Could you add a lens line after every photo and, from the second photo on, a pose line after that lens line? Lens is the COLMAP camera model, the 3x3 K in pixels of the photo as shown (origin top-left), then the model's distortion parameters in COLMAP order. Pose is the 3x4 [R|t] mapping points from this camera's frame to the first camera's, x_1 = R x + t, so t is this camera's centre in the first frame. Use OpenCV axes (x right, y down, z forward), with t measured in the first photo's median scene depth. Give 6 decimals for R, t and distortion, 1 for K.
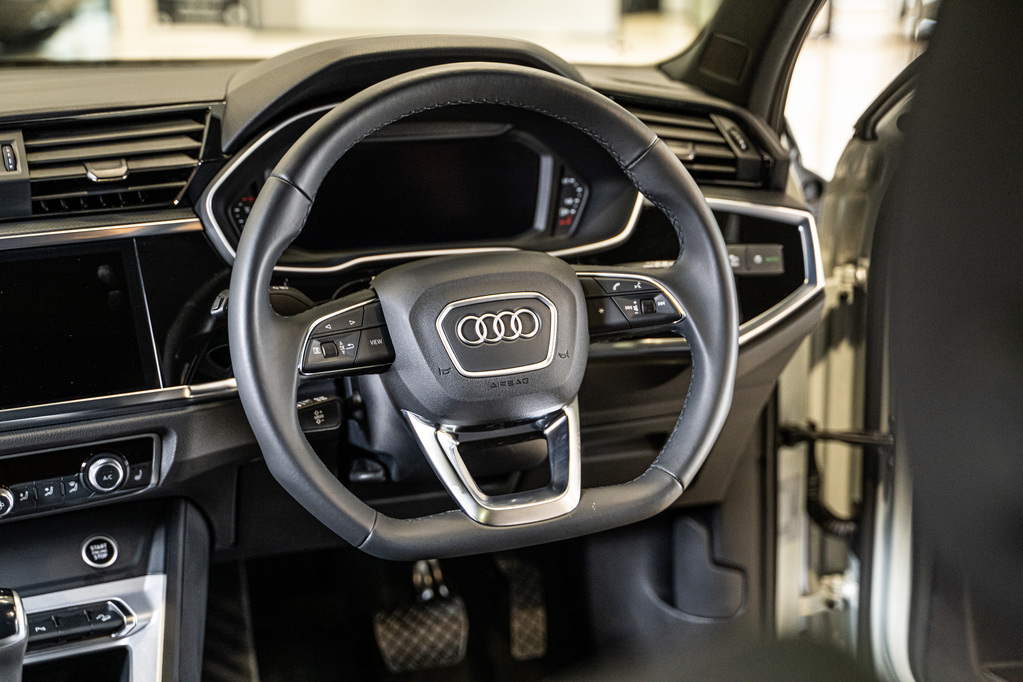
lens RADIAL K [[1464.7, 0, 511.5], [0, 1464.7, 341.0], [0, 0, 1]] dist [0.018545, -0.152510]
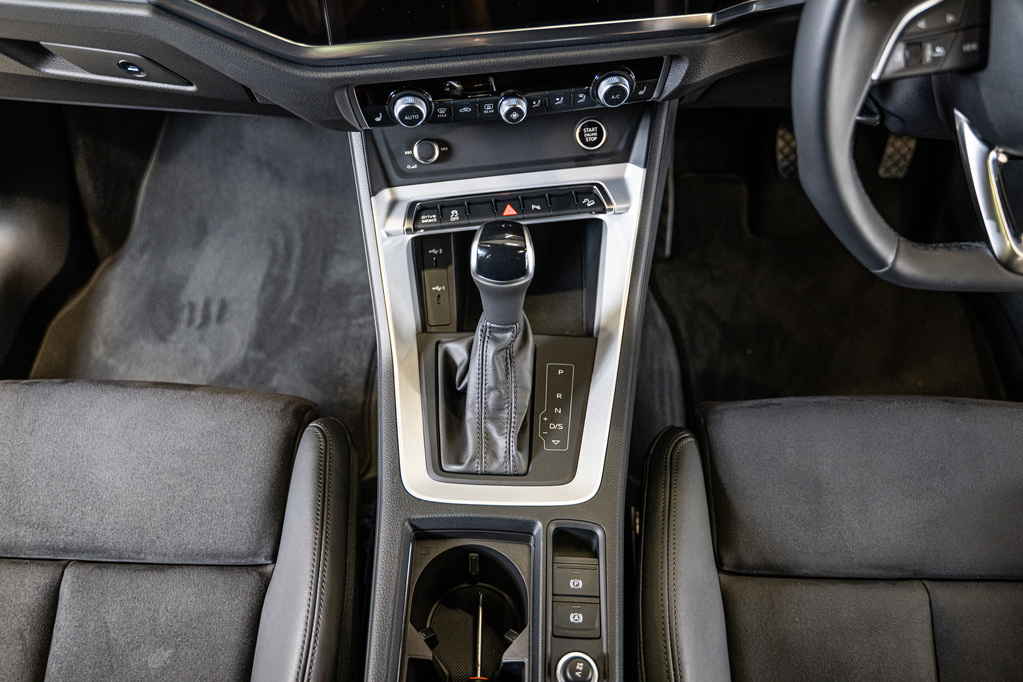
lens RADIAL K [[822.7, 0, 511.5], [0, 822.7, 341.0], [0, 0, 1]] dist [0.015956, -0.015574]
pose [[0.952393, 0.250910, -0.173184, -0.195955], [-0.086931, 0.767962, 0.634569, -0.131516], [0.292218, -0.589304, 0.753213, 0.429433]]
